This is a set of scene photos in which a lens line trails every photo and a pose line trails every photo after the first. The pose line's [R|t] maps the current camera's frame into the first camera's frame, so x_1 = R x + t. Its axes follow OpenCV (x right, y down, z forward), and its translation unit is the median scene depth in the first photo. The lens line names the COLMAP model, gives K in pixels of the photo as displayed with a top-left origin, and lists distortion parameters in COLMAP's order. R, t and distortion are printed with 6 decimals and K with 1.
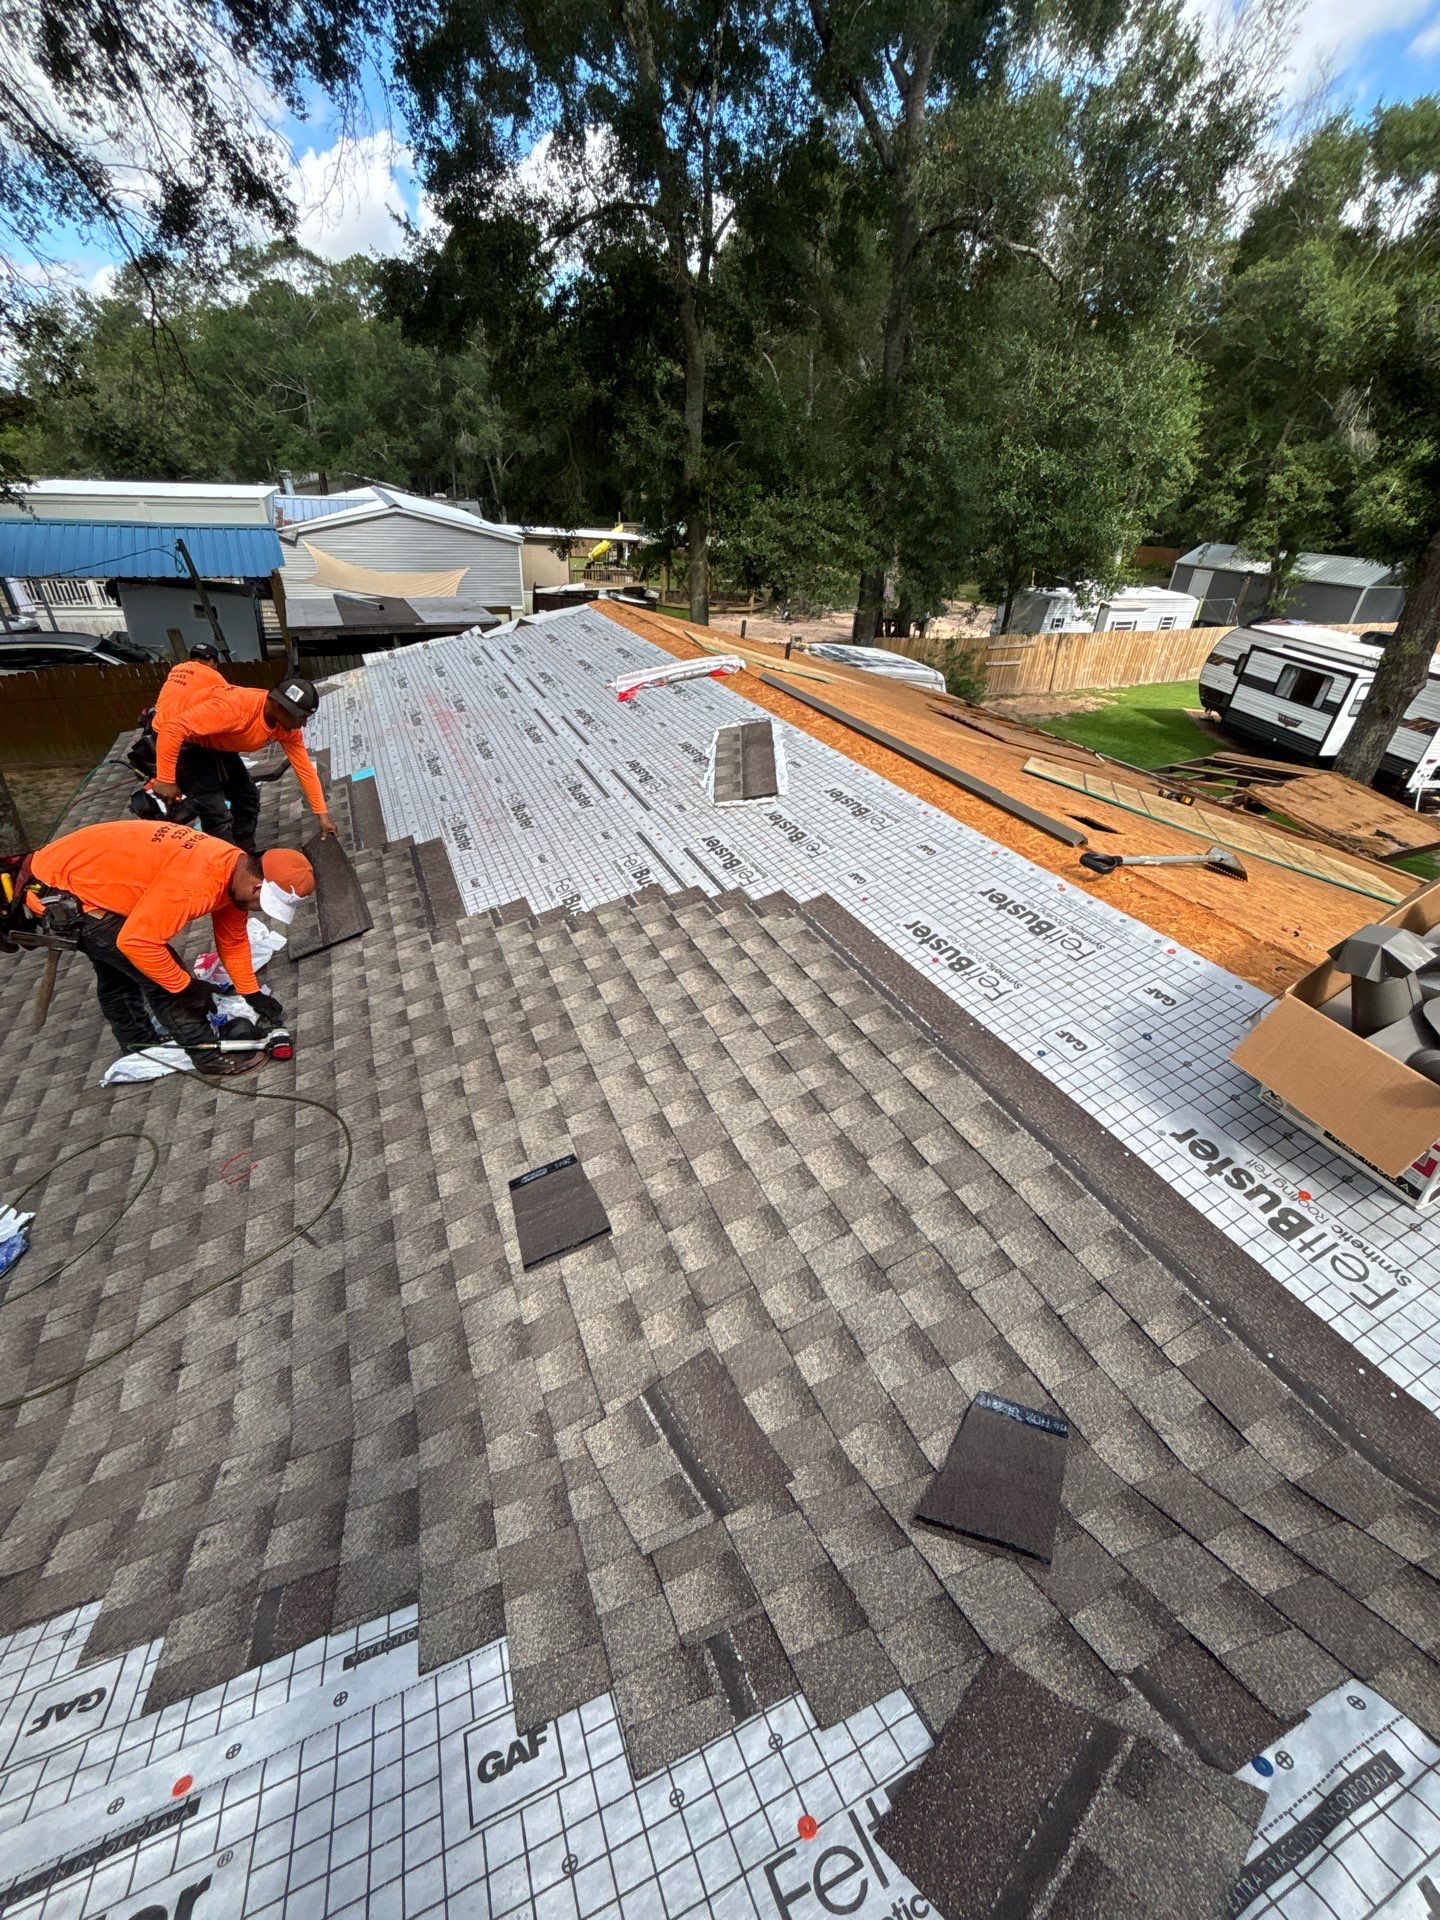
lens RADIAL K [[778.2, 0, 723.7], [0, 778.2, 955.6], [0, 0, 1]] dist [0.000611, 0.000963]
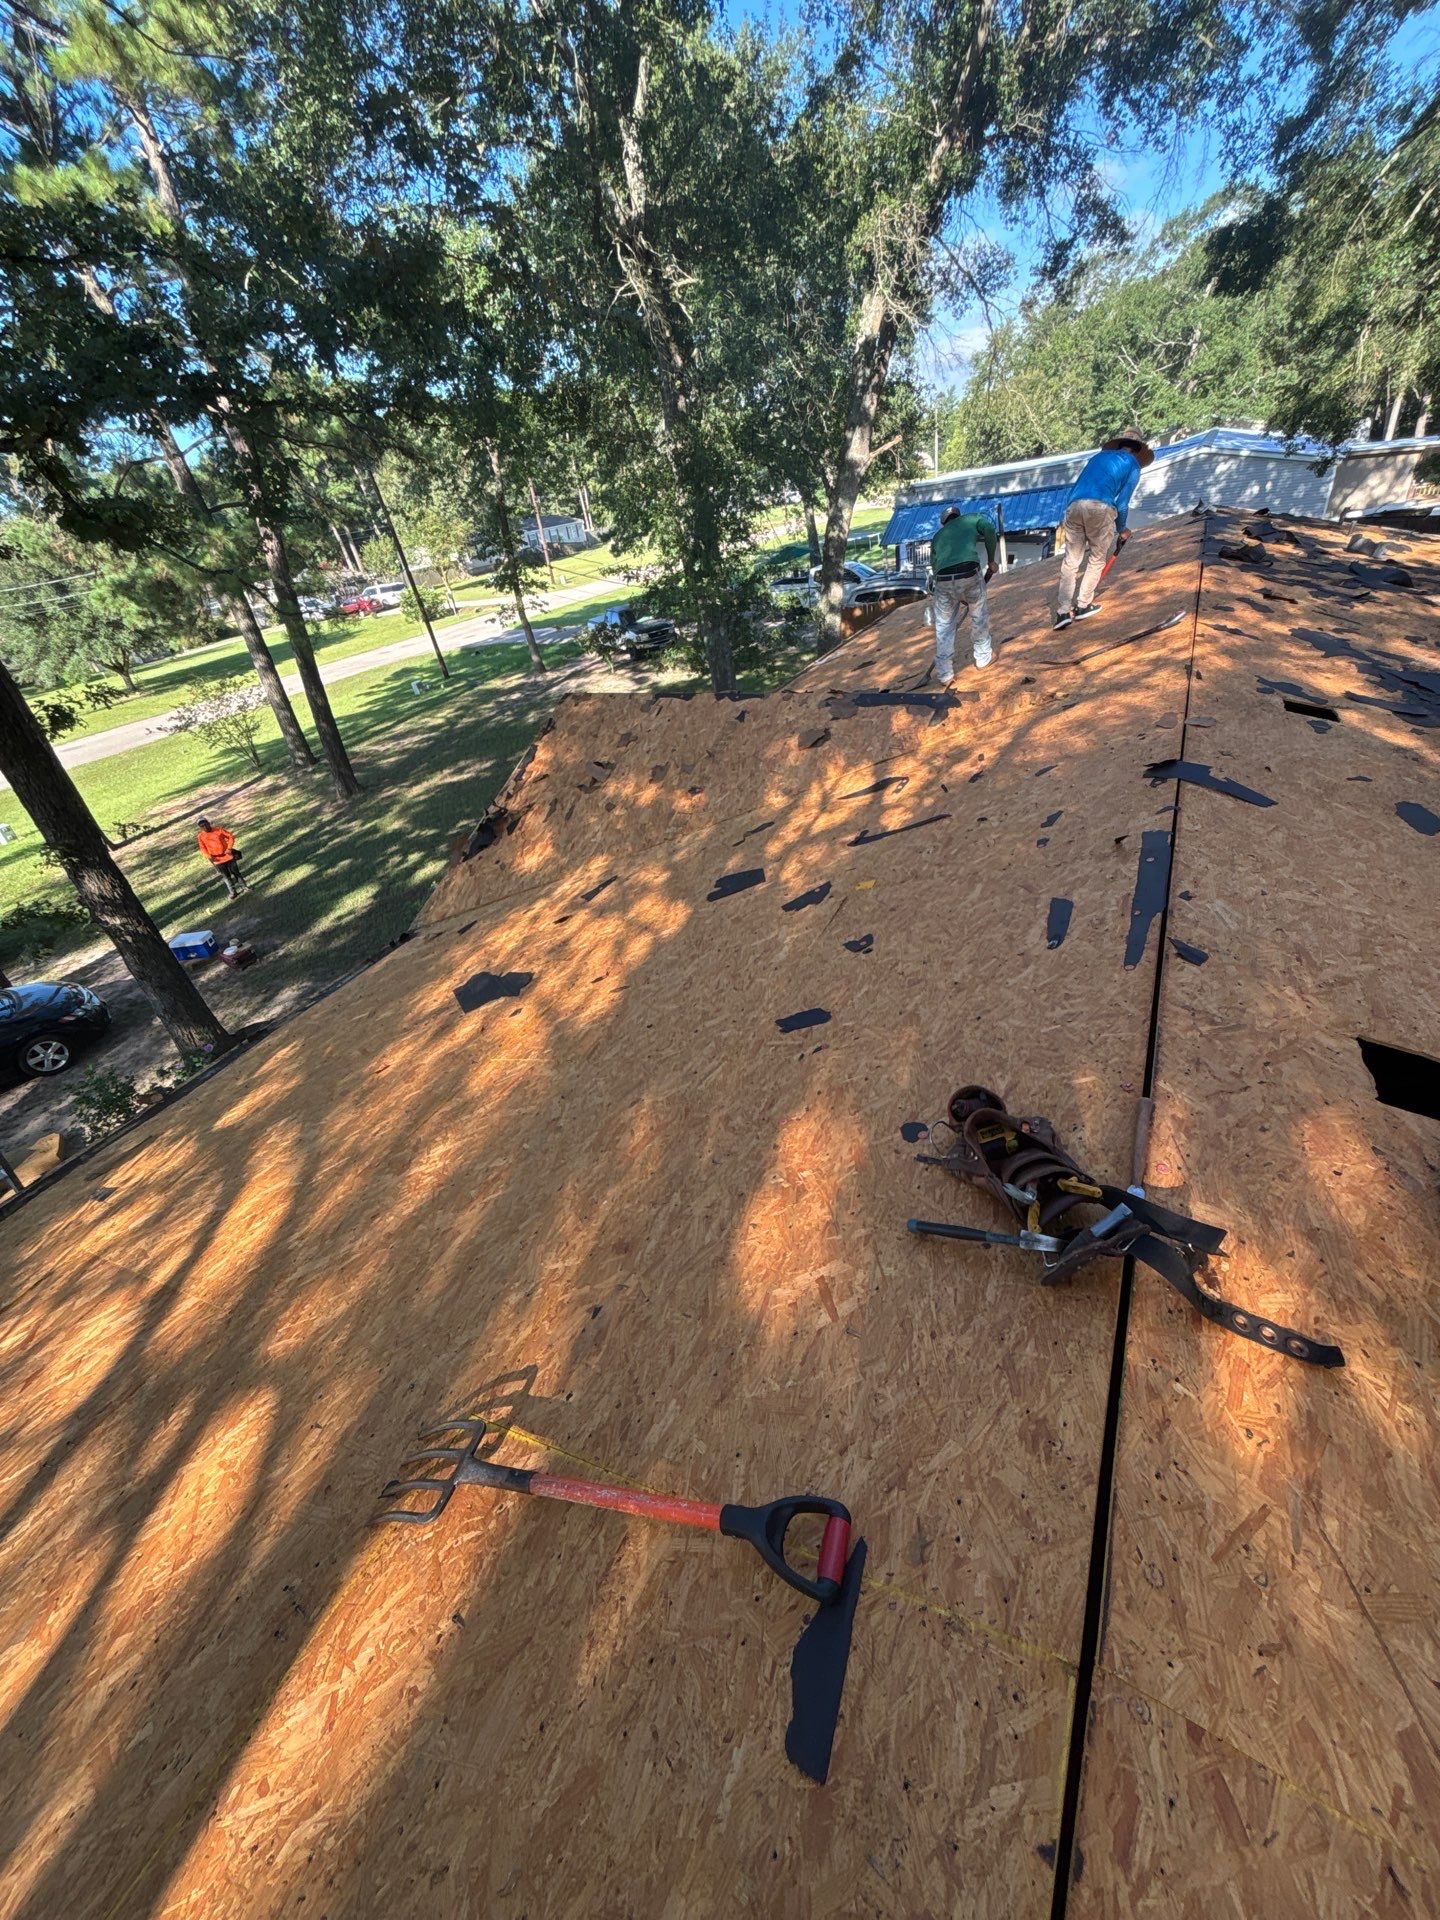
lens RADIAL K [[778.3, 0, 722.1], [0, 778.3, 955.4], [0, 0, 1]] dist [-0.000996, 0.001098]
pose [[0.604582, 0.299576, -0.738062, 0.276234], [-0.267465, 0.949134, 0.166156, 0.134528], [0.750295, 0.096951, 0.653955, -0.199700]]
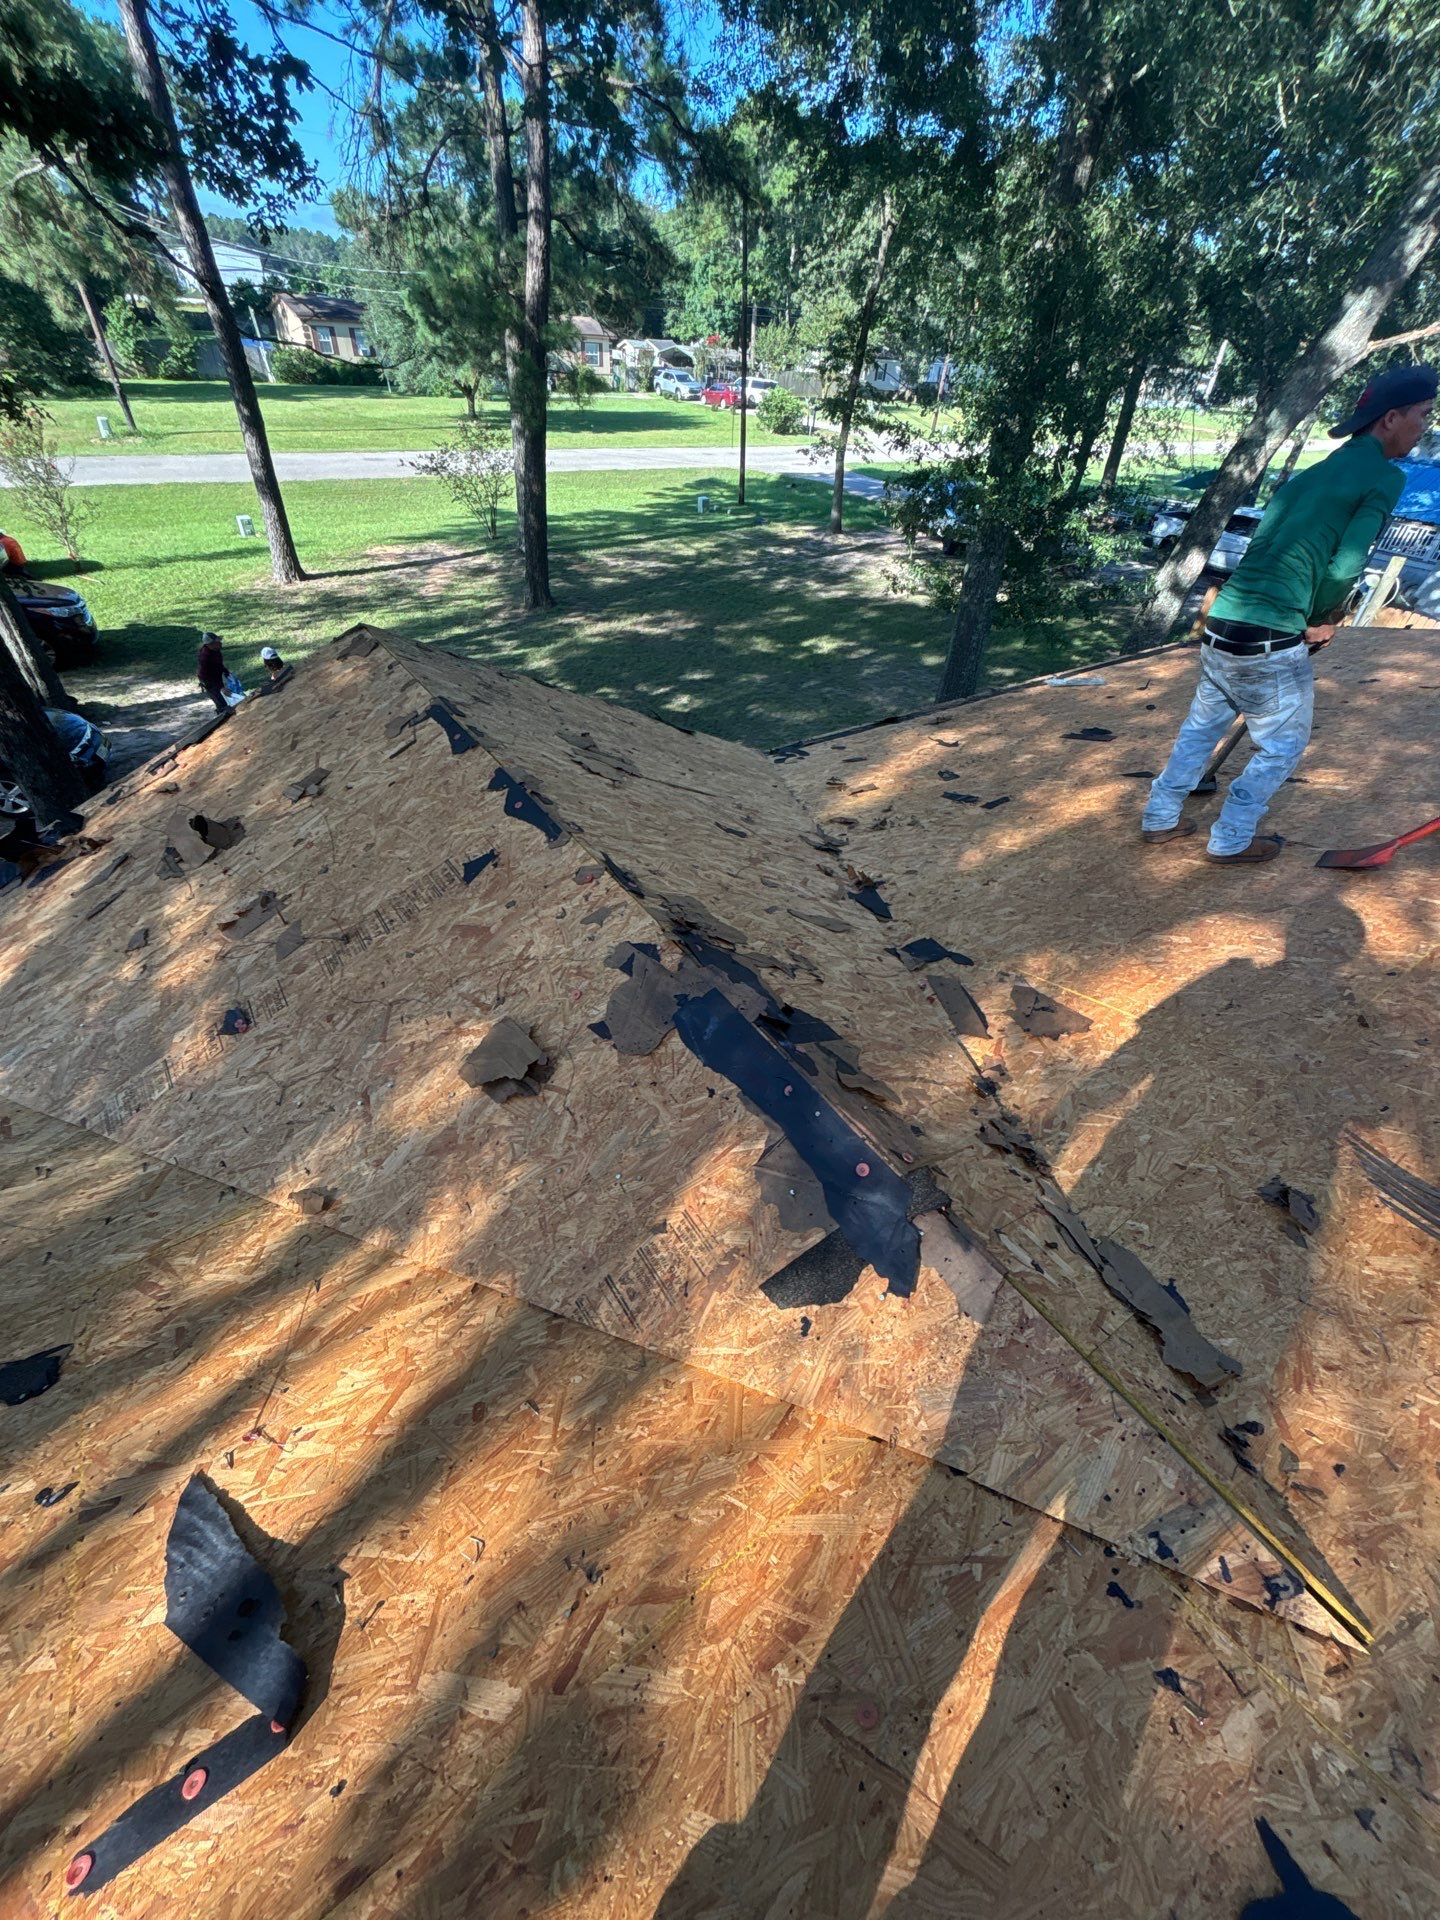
lens RADIAL K [[777.6, 0, 722.7], [0, 777.6, 952.6], [0, 0, 1]] dist [0.002006, 0.000502]
pose [[0.201371, 0.594688, -0.778329, 0.114468], [-0.564277, 0.719937, 0.404081, 0.021641], [0.800650, 0.357823, 0.480544, -0.003319]]
